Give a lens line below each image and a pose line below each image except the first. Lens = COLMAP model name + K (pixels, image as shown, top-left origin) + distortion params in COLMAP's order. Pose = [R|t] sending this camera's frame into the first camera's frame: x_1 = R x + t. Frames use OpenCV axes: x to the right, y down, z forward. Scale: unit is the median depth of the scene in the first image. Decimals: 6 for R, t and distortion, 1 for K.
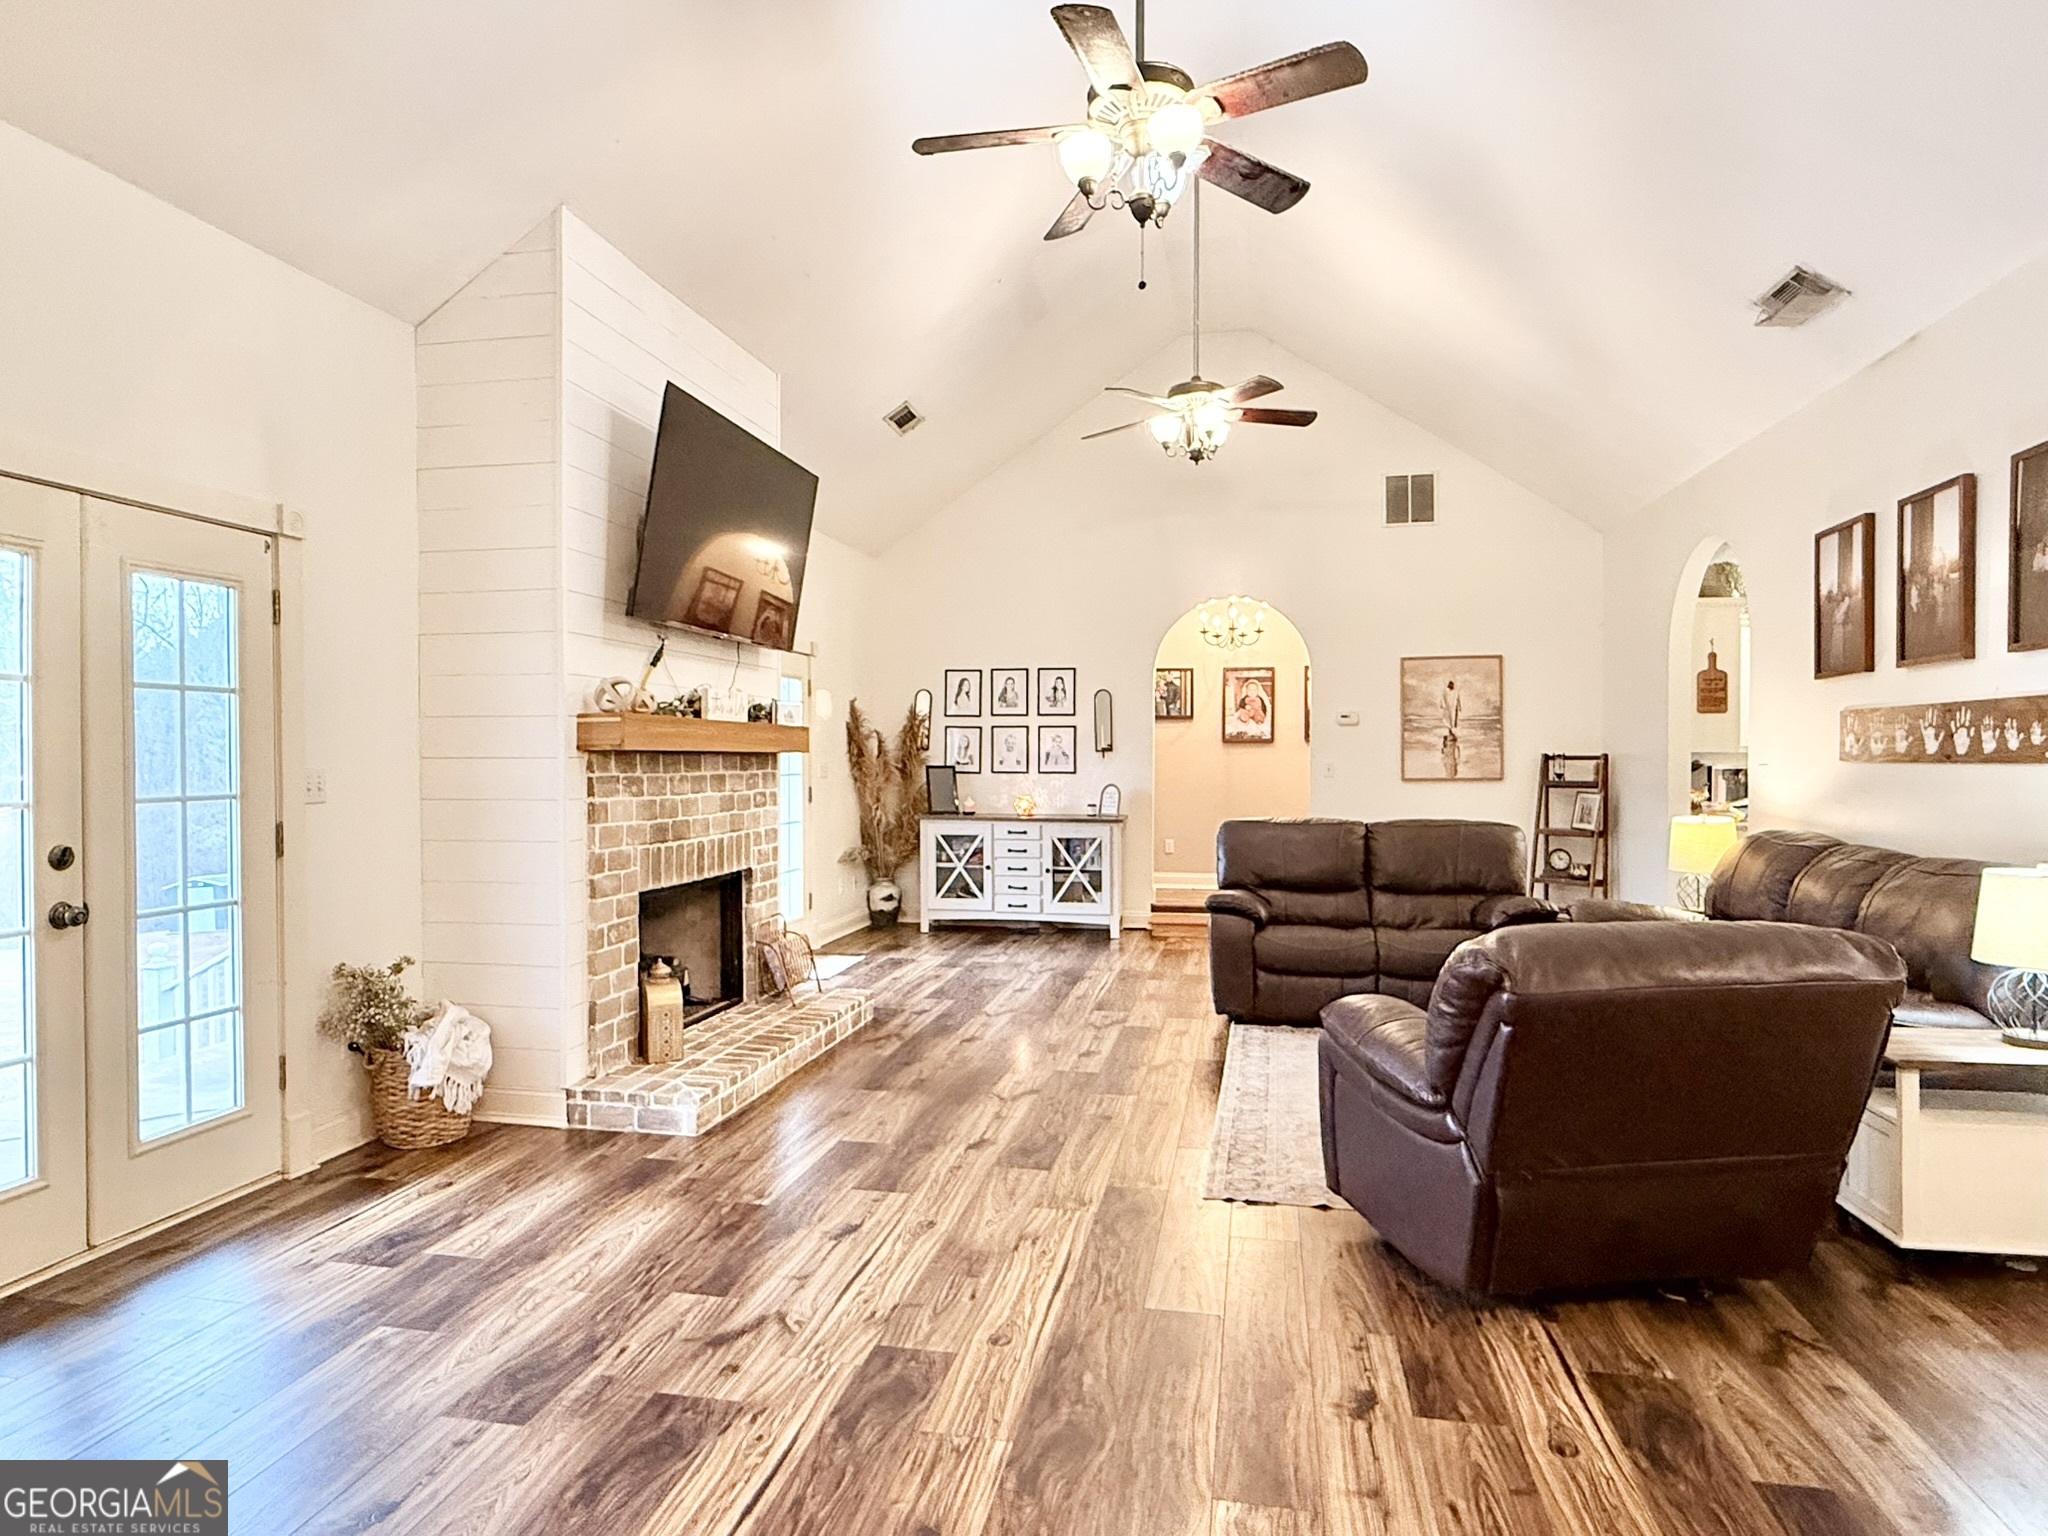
lens RADIAL K [[1193.0, 0, 1020.8], [0, 1193.0, 762.9], [0, 0, 1]] dist [-0.001569, -0.000366]
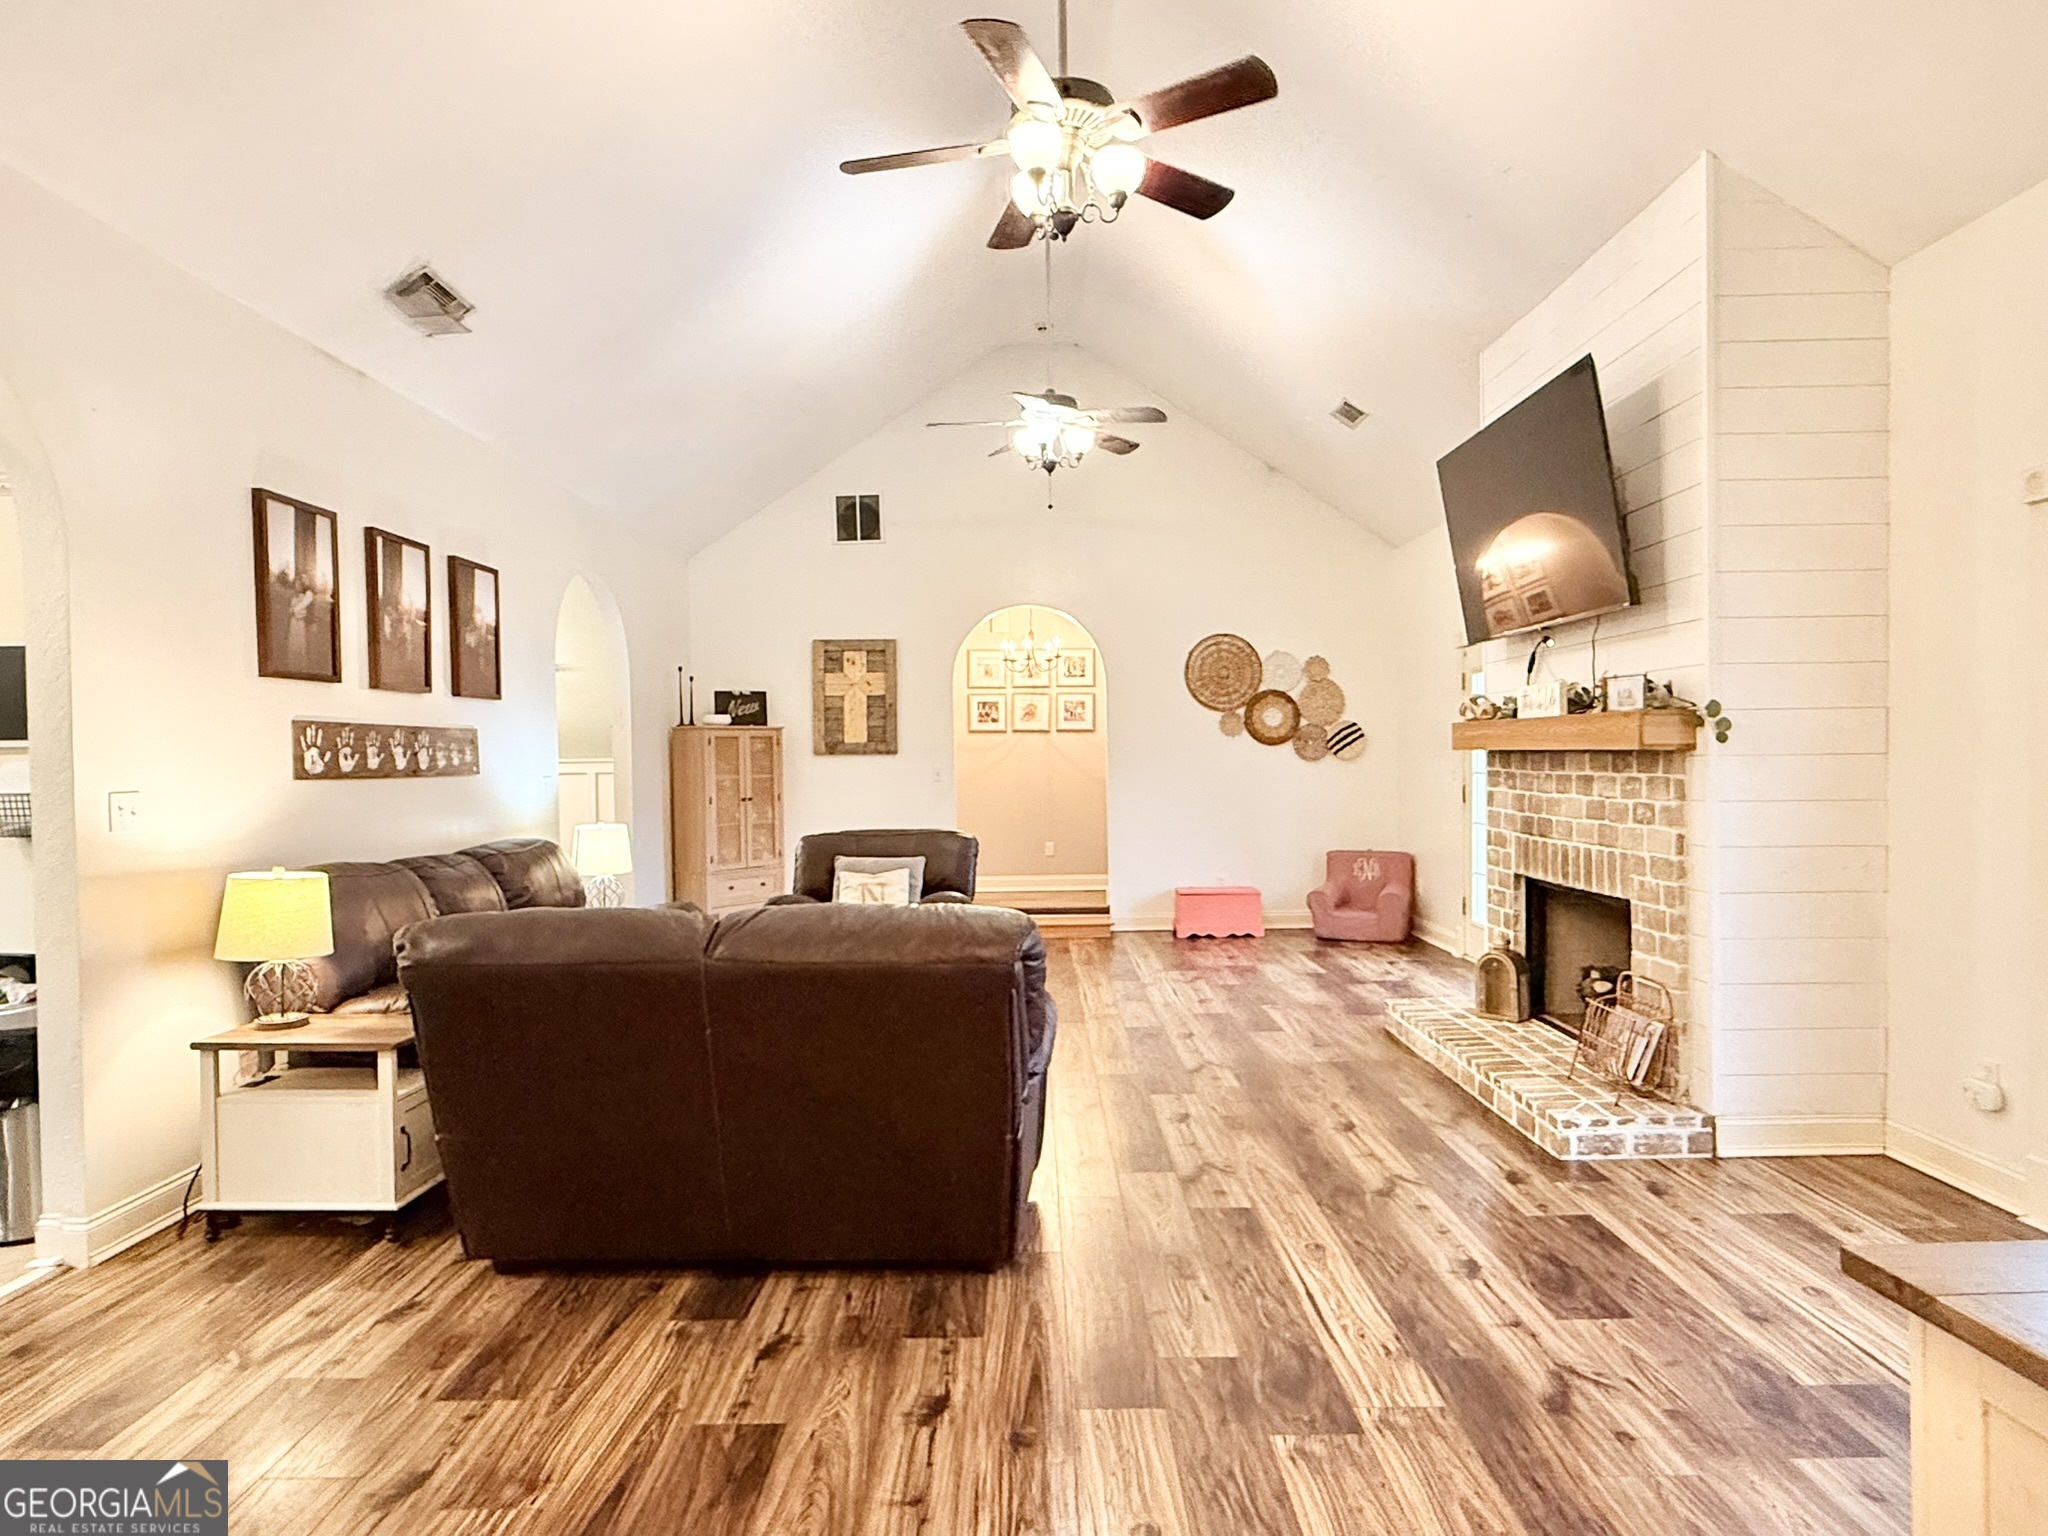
lens RADIAL K [[1193.0, 0, 1023.8], [0, 1193.0, 767.0], [0, 0, 1]] dist [-0.001569, -0.000366]
pose [[-0.982977, 0.016014, -0.183031, 0.335571], [0.013817, 0.999816, 0.013276, -0.014681], [0.183210, 0.010521, -0.983018, 1.925287]]
